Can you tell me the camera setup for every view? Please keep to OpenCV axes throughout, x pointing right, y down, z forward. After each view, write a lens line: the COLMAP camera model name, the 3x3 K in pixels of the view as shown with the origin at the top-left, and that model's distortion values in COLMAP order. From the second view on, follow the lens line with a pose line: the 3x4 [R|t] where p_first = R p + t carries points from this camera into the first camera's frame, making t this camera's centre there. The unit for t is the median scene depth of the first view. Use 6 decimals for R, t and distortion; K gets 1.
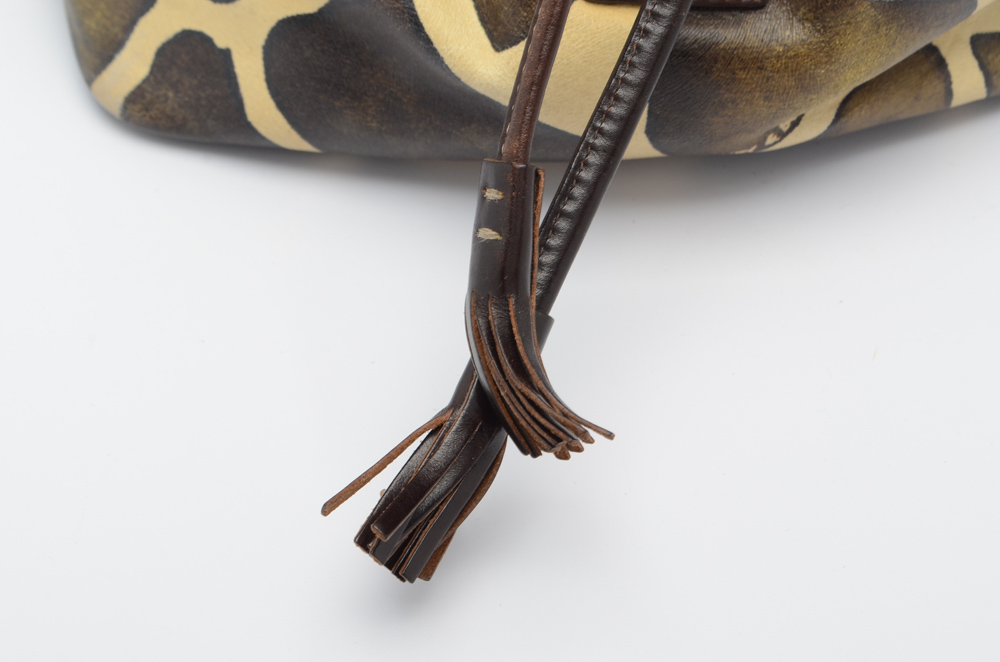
lens RADIAL K [[2228.8, 0, 499.9], [0, 2228.8, 331.1], [0, 0, 1]] dist [-0.032190, 0.000000]
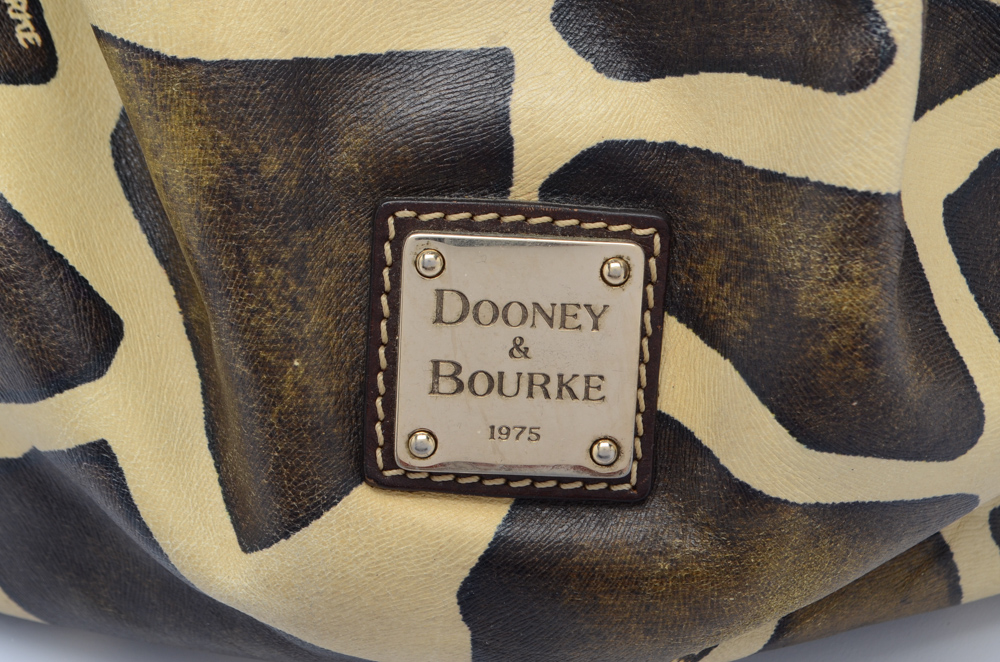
lens RADIAL K [[2228.8, 0, 500.0], [0, 2228.8, 330.9], [0, 0, 1]] dist [-0.032190, 0.000000]
pose [[0.992184, 0.041249, -0.117770, 0.151481], [-0.043428, 0.998928, -0.016001, -0.183083], [0.116983, 0.020990, 0.992912, 0.330506]]
